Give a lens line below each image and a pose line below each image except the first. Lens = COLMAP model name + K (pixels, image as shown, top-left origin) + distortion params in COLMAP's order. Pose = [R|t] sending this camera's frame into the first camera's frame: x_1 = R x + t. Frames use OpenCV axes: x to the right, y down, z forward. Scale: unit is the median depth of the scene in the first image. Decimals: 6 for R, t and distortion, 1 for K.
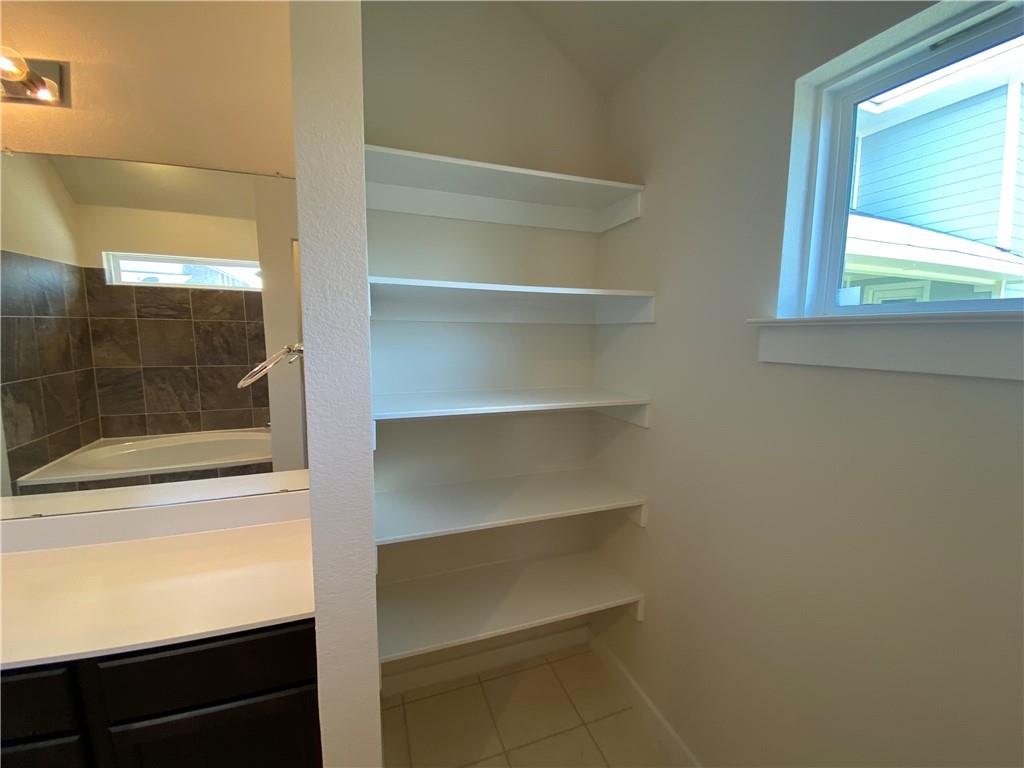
lens RADIAL K [[424.4, 0, 512.0], [0, 424.4, 384.0], [0, 0, 1]] dist [0.023380, -0.024809]
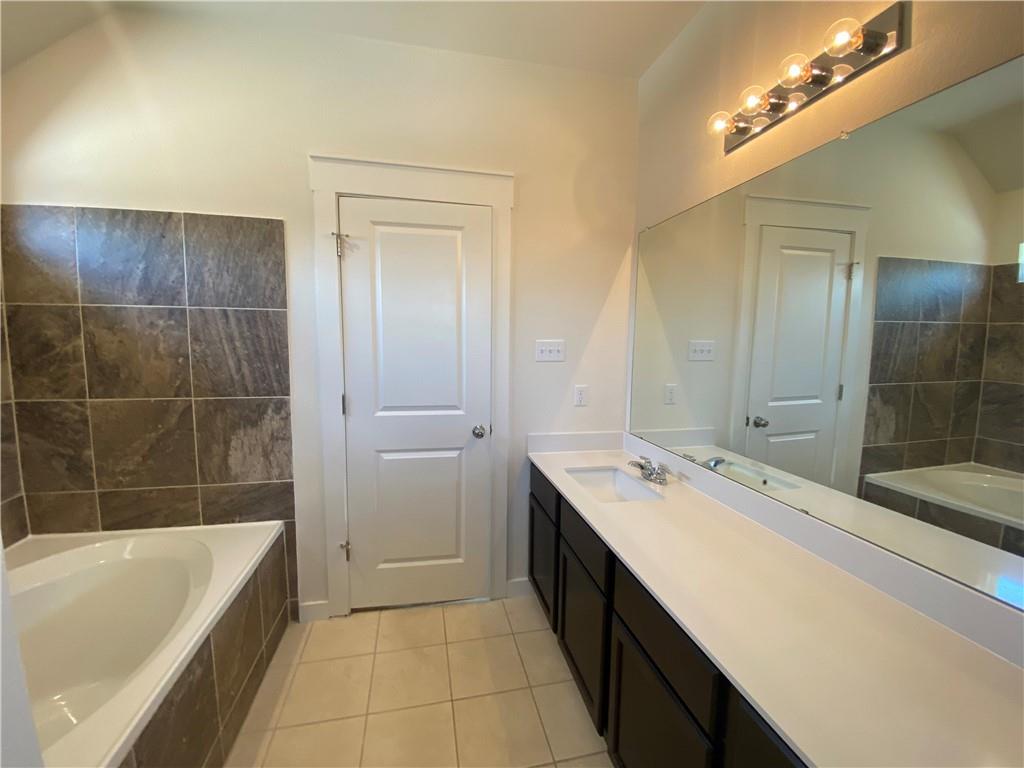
lens RADIAL K [[419.0, 0, 512.0], [0, 419.0, 384.0], [0, 0, 1]] dist [-0.031749, -0.000214]
pose [[-0.135514, 0.092602, -0.986438, -0.051542], [-0.129395, 0.985441, 0.110285, 0.002415], [0.982290, 0.142586, -0.121559, 0.172935]]
